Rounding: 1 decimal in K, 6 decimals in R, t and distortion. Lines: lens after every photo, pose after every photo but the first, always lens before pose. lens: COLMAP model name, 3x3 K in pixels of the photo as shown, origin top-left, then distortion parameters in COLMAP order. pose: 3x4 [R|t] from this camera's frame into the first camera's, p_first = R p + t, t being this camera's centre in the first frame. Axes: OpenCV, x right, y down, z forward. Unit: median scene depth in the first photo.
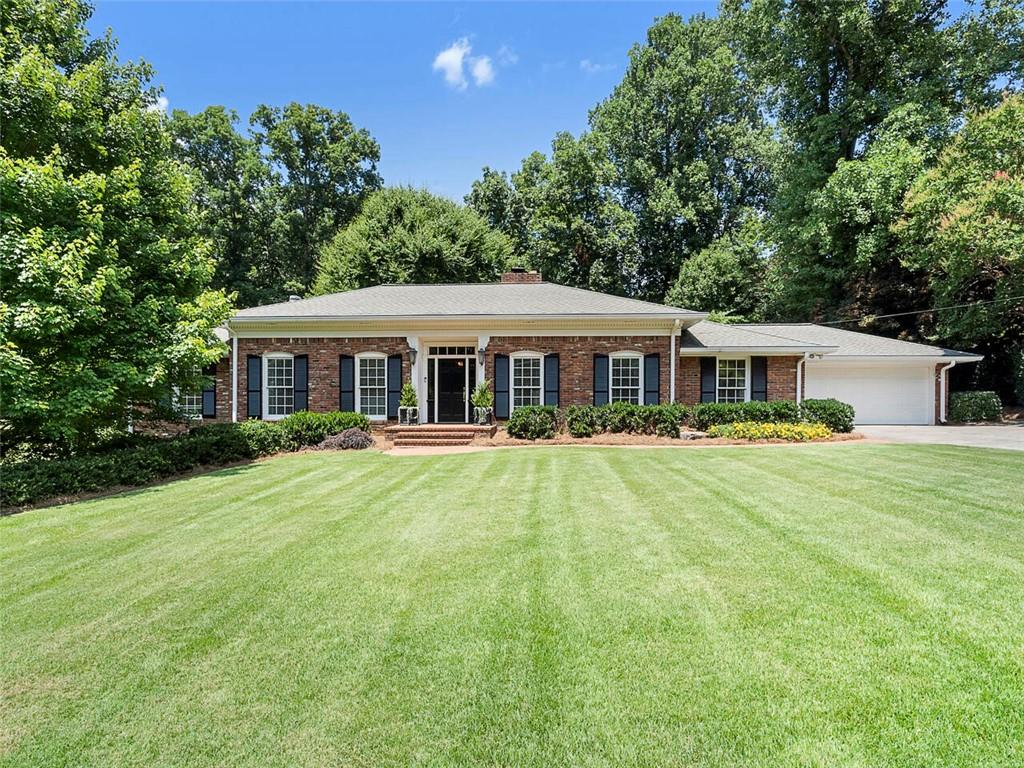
lens RADIAL K [[599.5, 0, 512.4], [0, 599.5, 391.1], [0, 0, 1]] dist [0.001814, -0.000314]
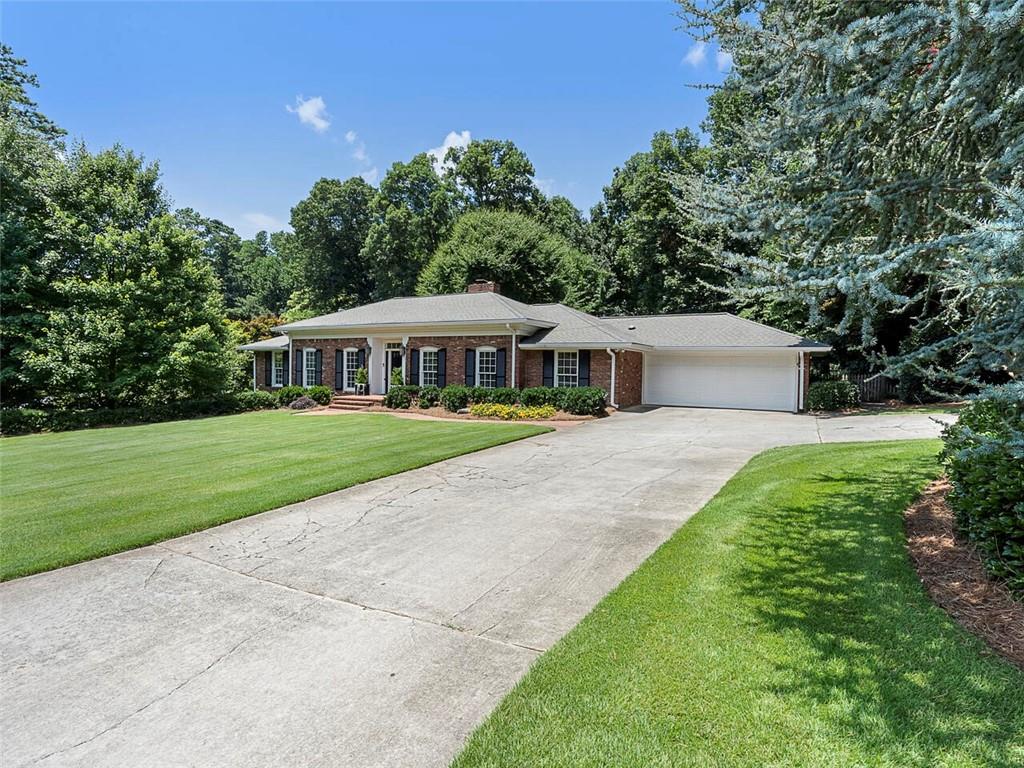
lens RADIAL K [[534.2, 0, 512.4], [0, 534.2, 378.2], [0, 0, 1]] dist [-0.016301, 0.000503]
pose [[0.893883, 0.021957, -0.447762, 0.770176], [-0.002304, 0.999012, 0.044389, -0.048023], [0.448294, -0.038647, 0.893050, -0.055680]]
